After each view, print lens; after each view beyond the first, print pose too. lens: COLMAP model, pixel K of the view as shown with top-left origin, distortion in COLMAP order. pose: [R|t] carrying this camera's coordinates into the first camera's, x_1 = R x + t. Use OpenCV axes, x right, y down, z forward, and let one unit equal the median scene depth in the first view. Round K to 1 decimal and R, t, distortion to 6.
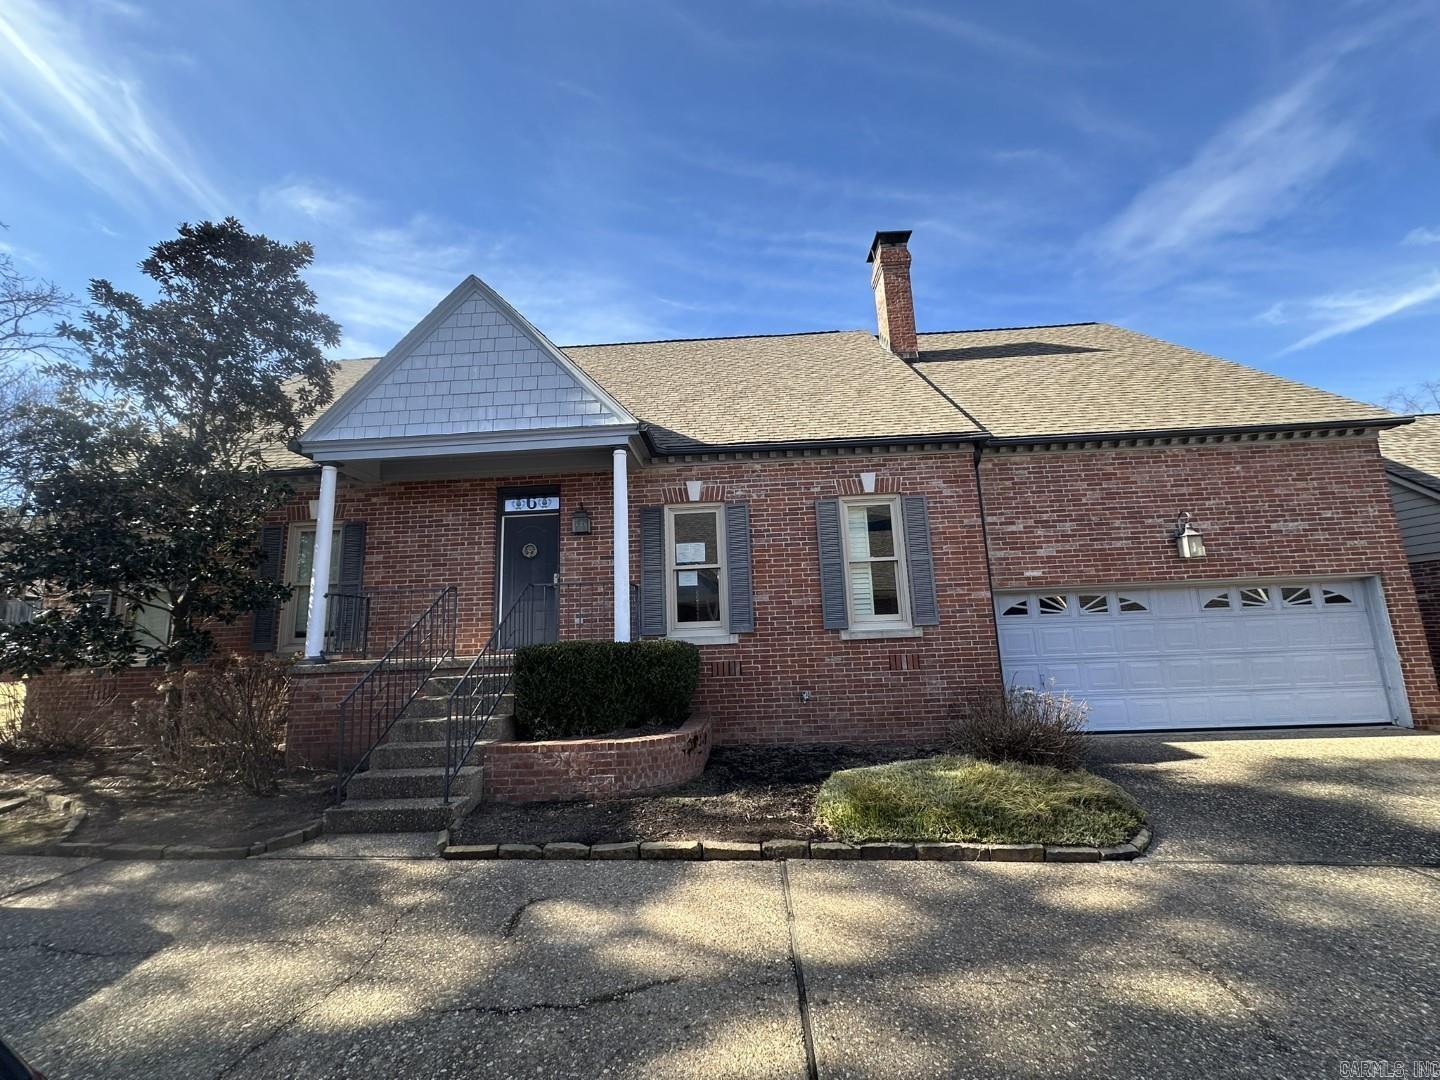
lens RADIAL K [[573.5, 0, 717.6], [0, 573.5, 541.0], [0, 0, 1]] dist [-0.000238, 0.000140]
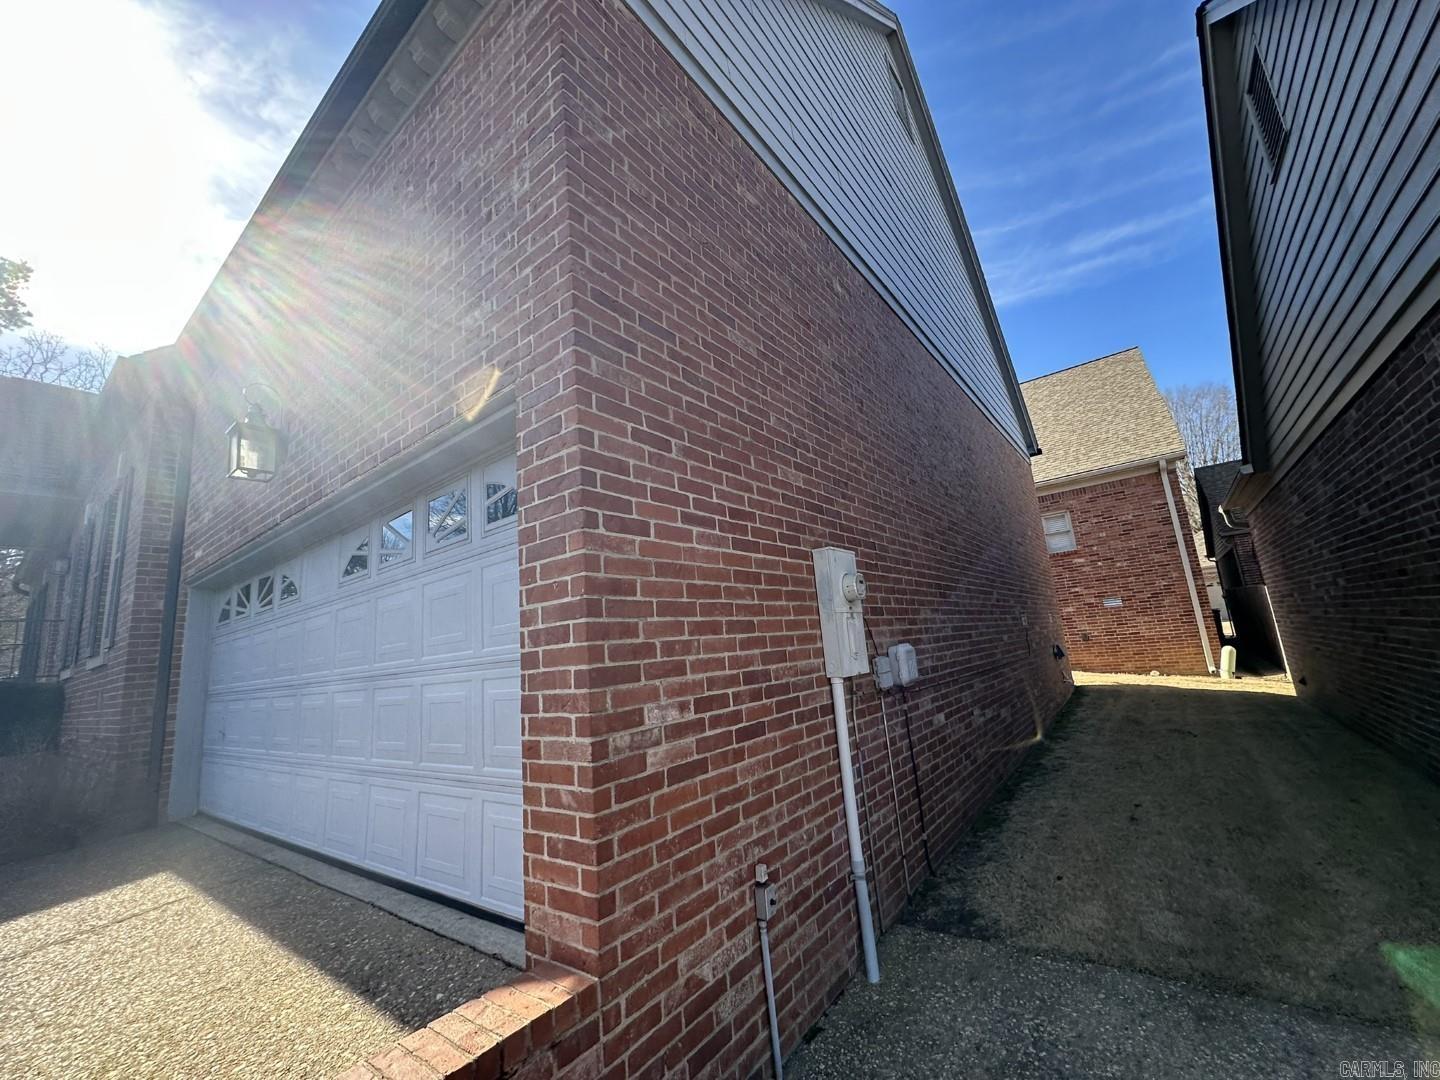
lens RADIAL K [[573.5, 0, 718.3], [0, 573.5, 542.6], [0, 0, 1]] dist [-0.000238, 0.000140]
pose [[0.803772, -0.149089, -0.575954, 1.346351], [0.167789, 0.985600, -0.020971, 0.148914], [0.570787, -0.079783, 0.817213, 0.802165]]
